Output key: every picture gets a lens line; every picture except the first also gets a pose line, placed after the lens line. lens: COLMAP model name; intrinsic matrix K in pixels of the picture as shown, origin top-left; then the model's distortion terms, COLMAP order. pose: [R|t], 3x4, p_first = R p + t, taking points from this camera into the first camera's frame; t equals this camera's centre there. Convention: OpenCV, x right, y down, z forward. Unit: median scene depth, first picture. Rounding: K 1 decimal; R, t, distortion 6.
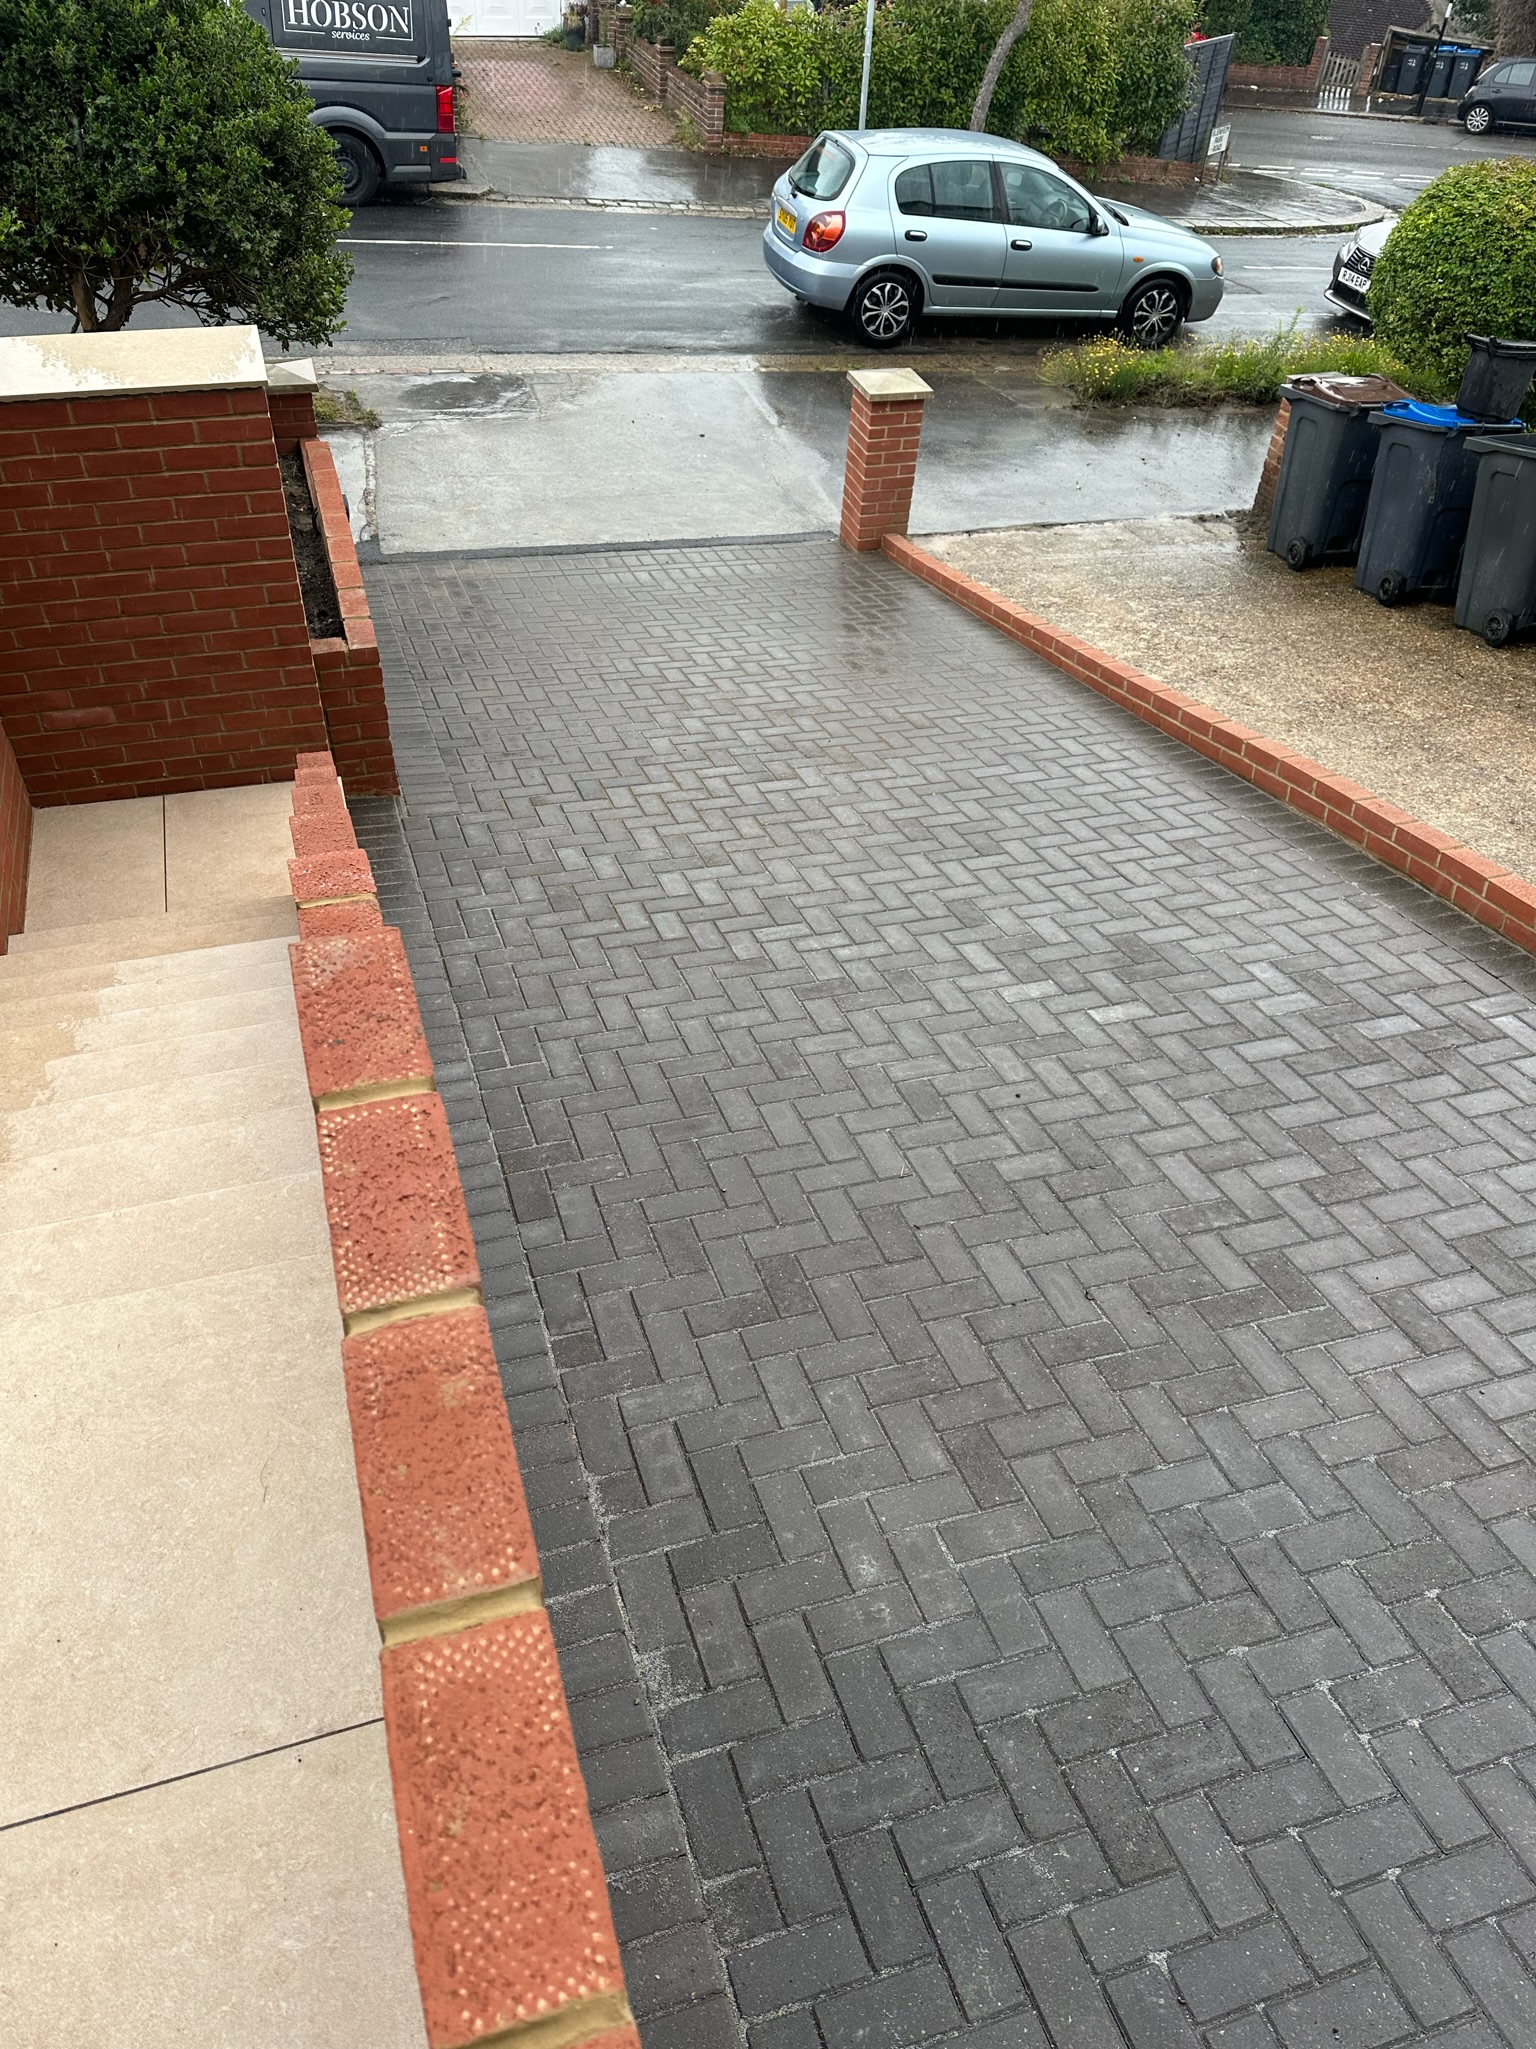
lens RADIAL K [[1439.9, 0, 757.4], [0, 1439.9, 1021.1], [0, 0, 1]] dist [0.036754, -0.040257]
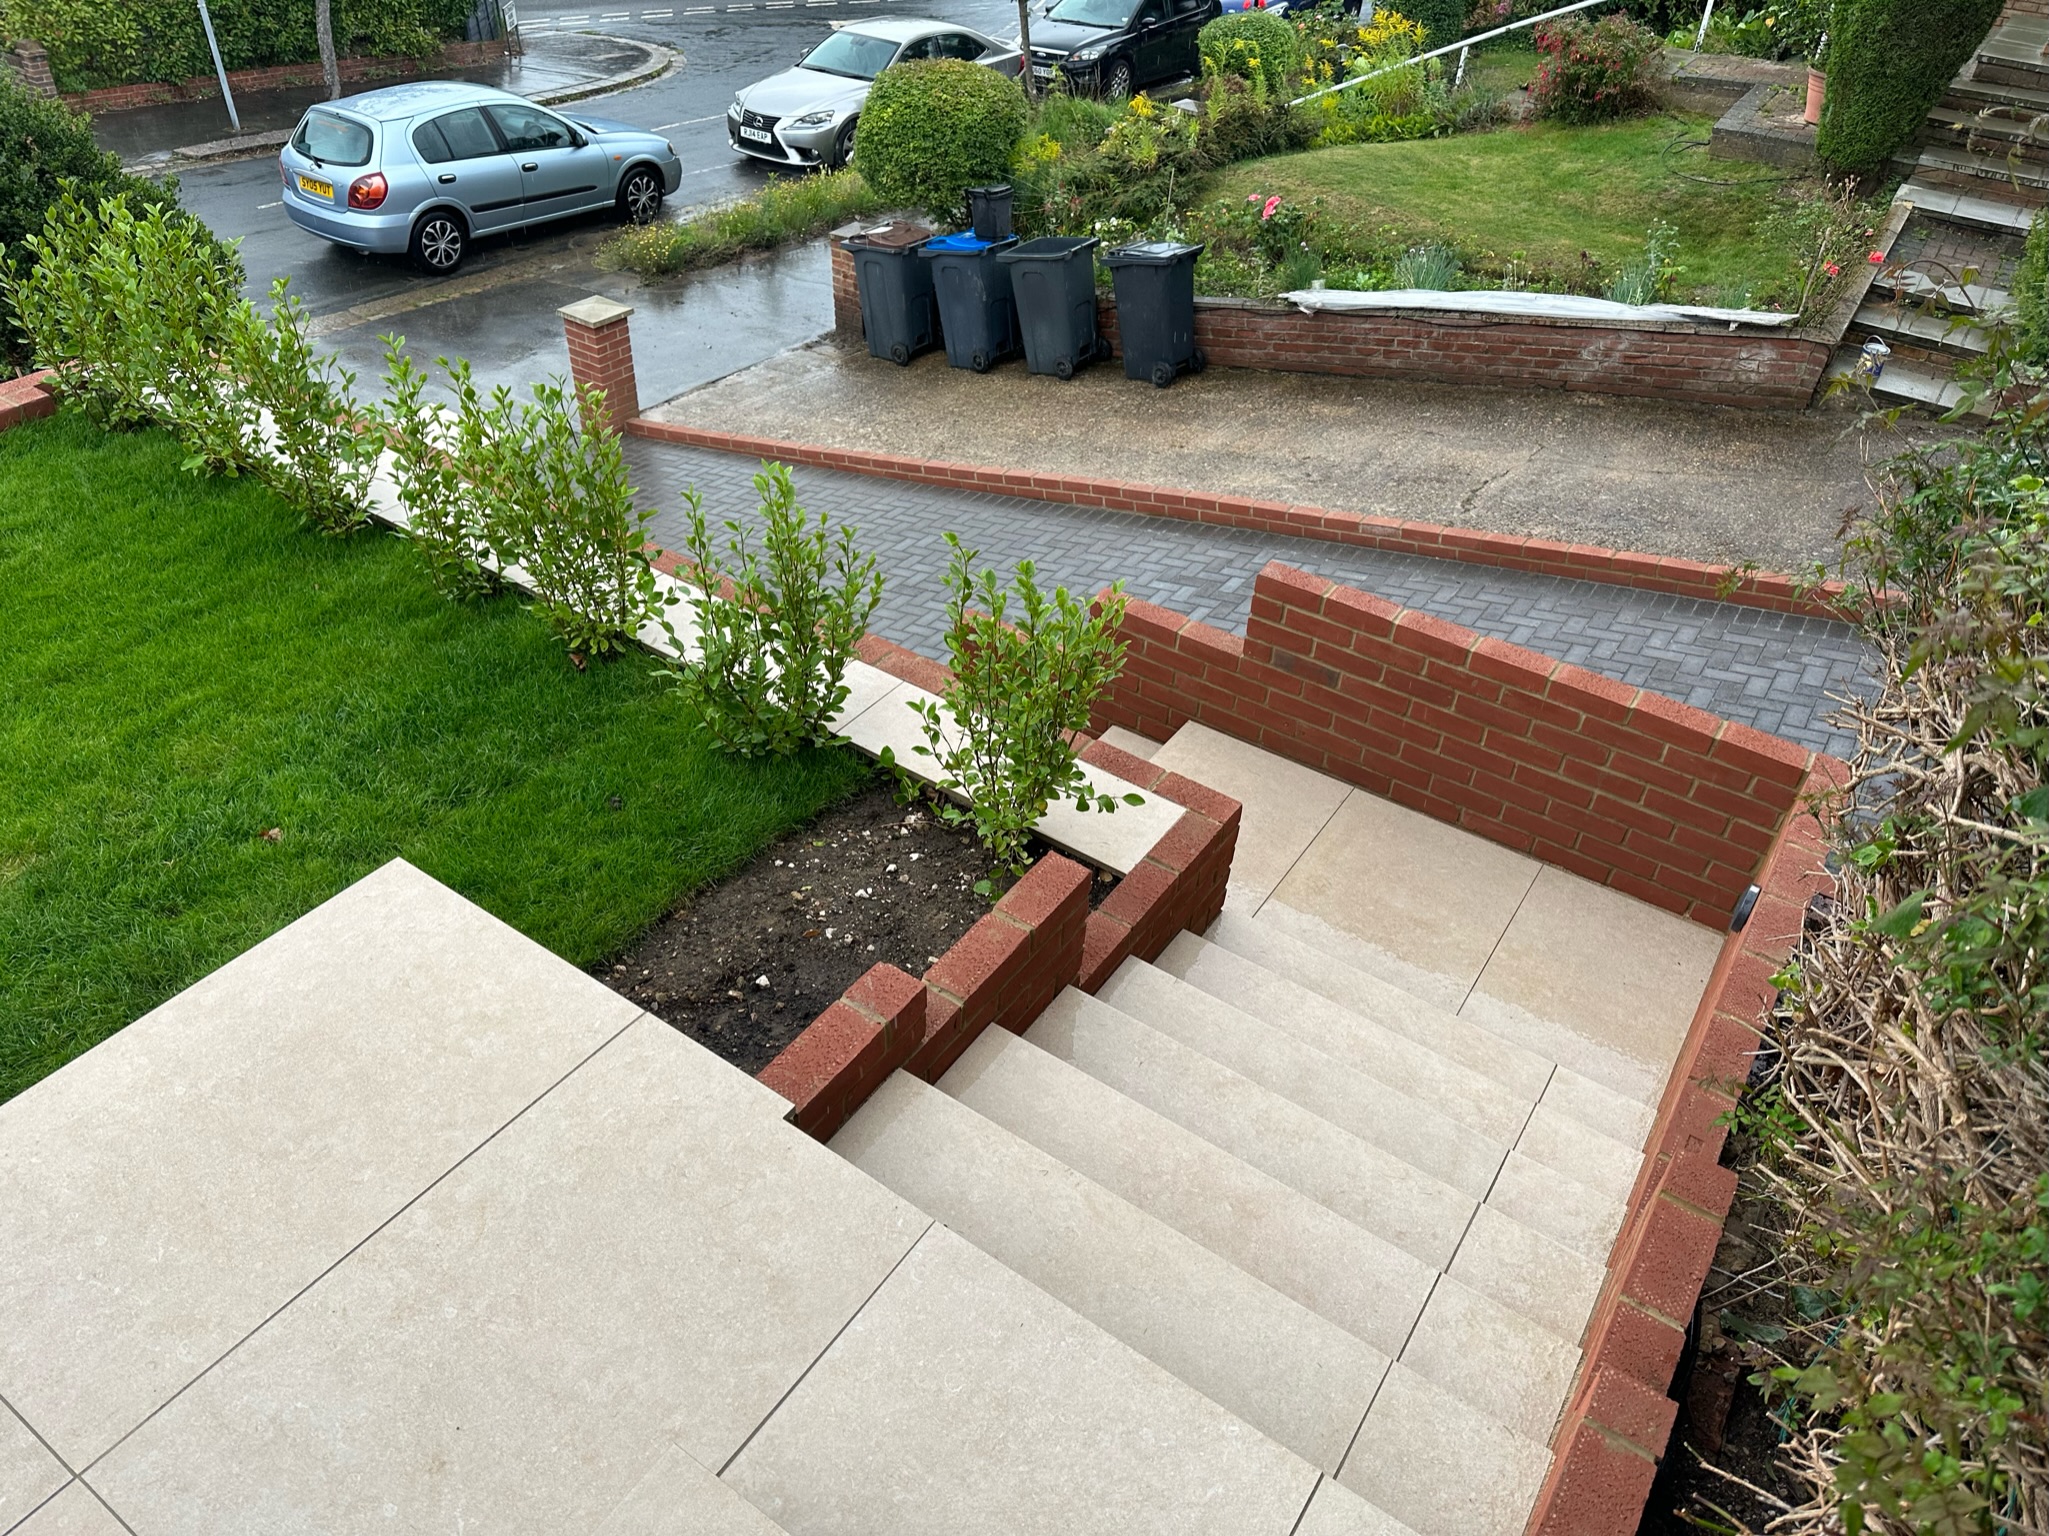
lens RADIAL K [[1439.9, 0, 1017.3], [0, 1439.9, 775.5], [0, 0, 1]] dist [0.036754, -0.040257]
pose [[0.784576, -0.400357, 0.473451, -0.356488], [0.412481, 0.907127, 0.083539, -0.020909], [-0.462926, 0.129747, 0.876850, -0.219649]]
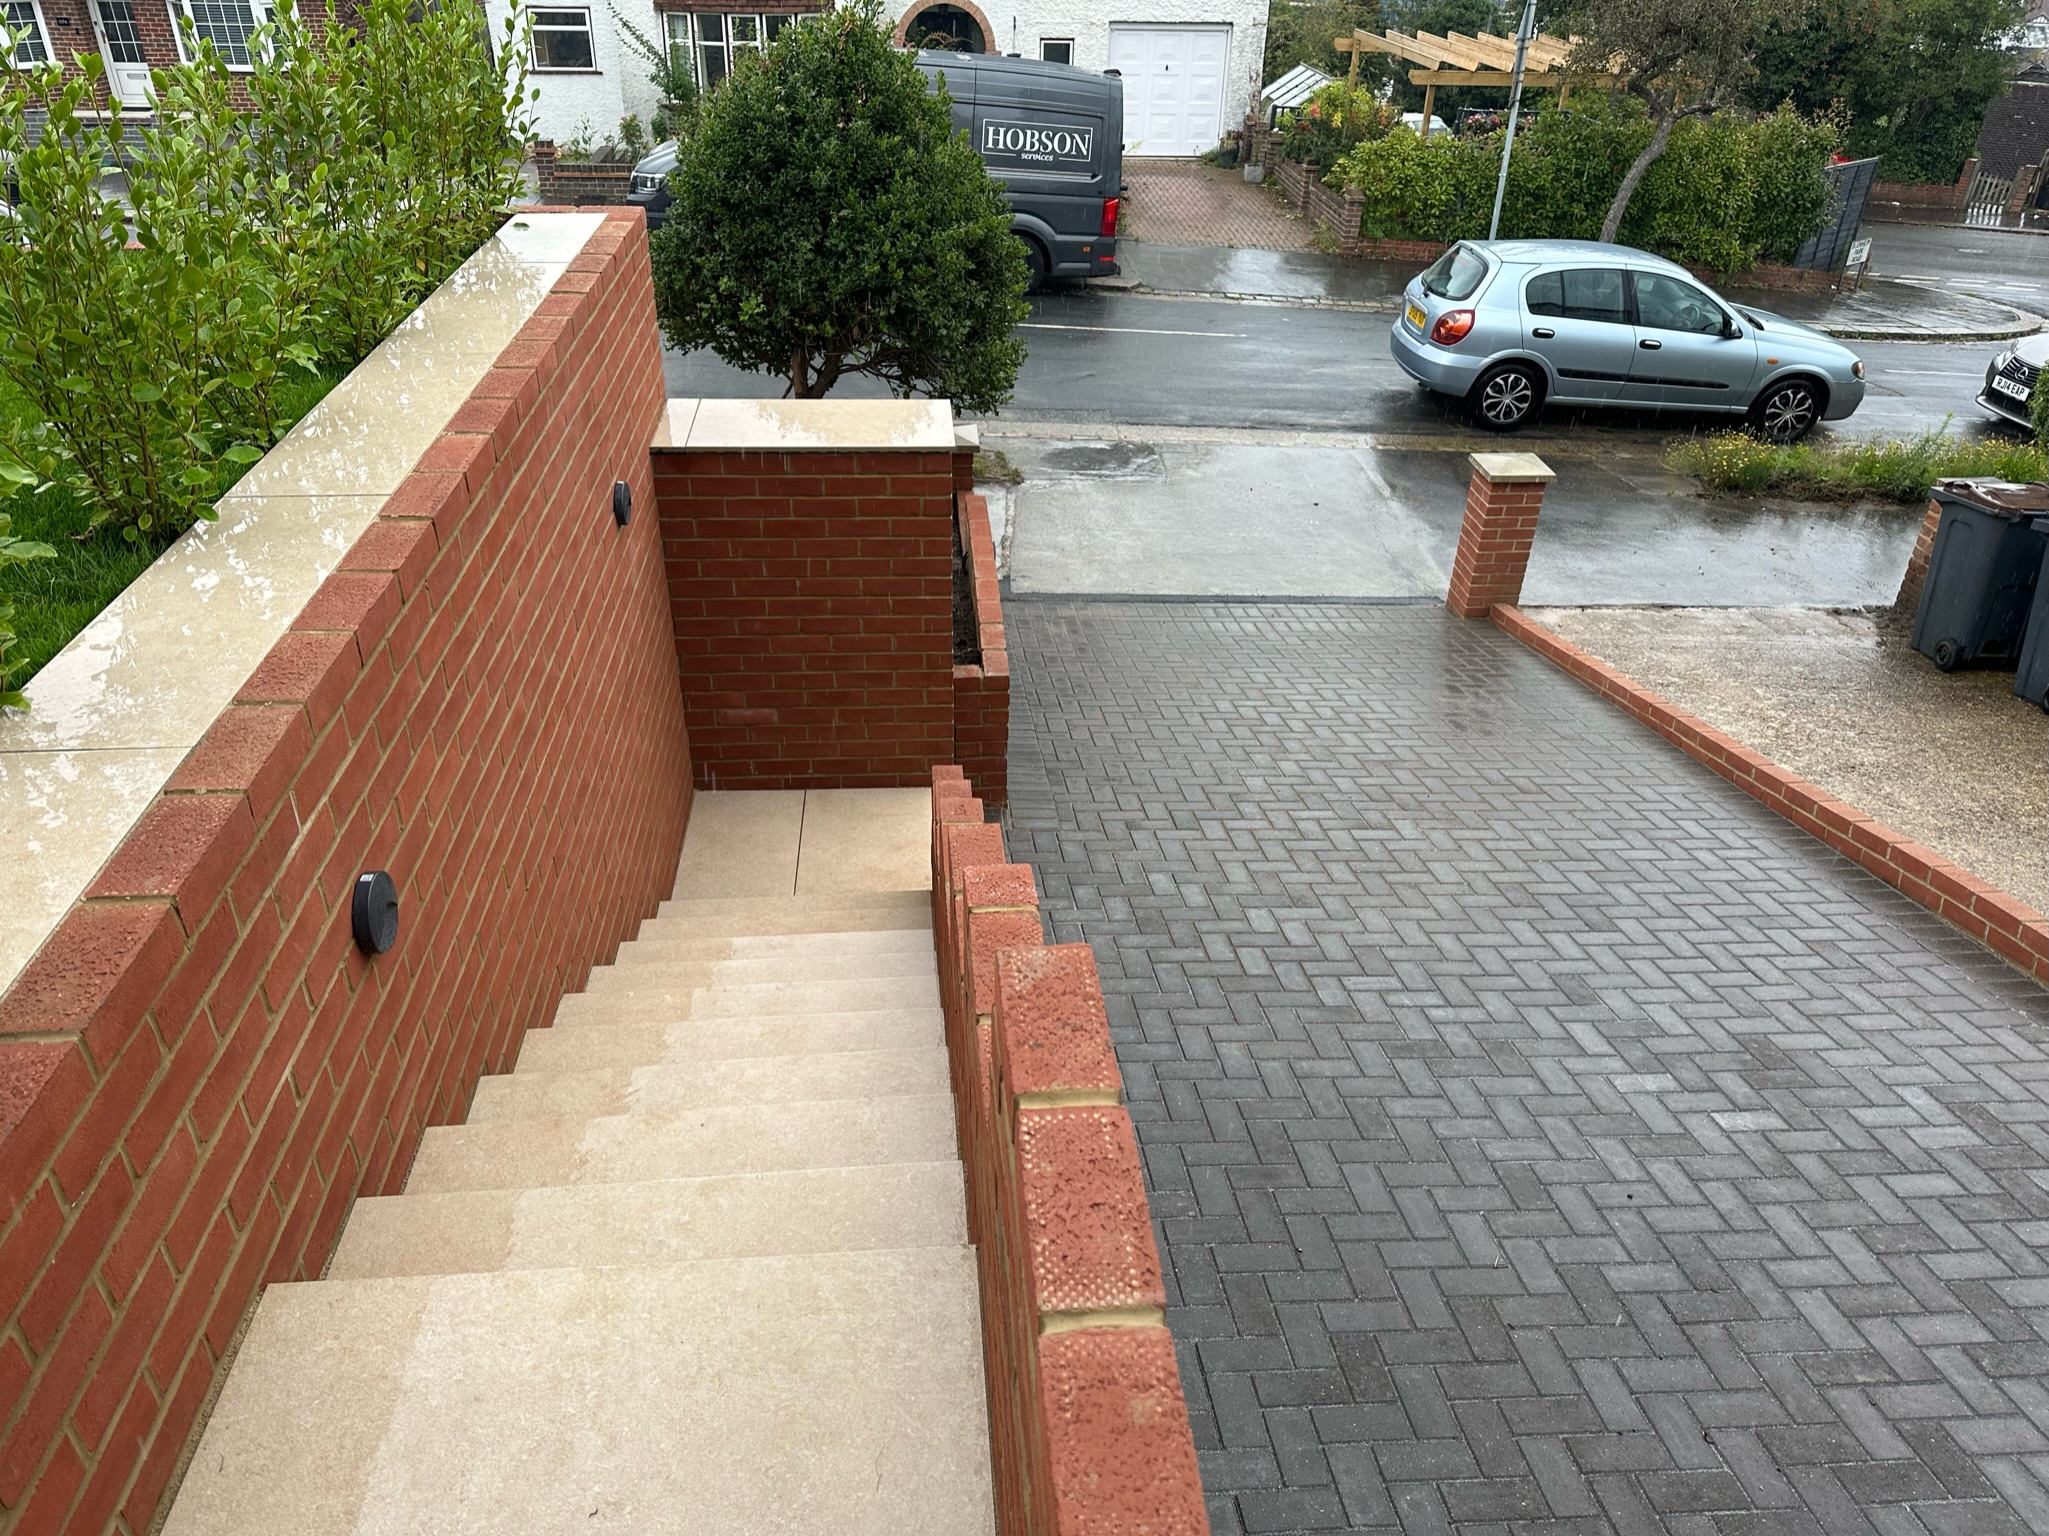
lens RADIAL K [[1445.4, 0, 1037.8], [0, 1445.4, 771.0], [0, 0, 1]] dist [0.037687, -0.037081]
pose [[0.975850, 0.091187, -0.198498, -0.012057], [-0.127826, 0.975253, -0.180396, 0.000893], [0.177136, 0.201412, 0.963357, -0.011020]]
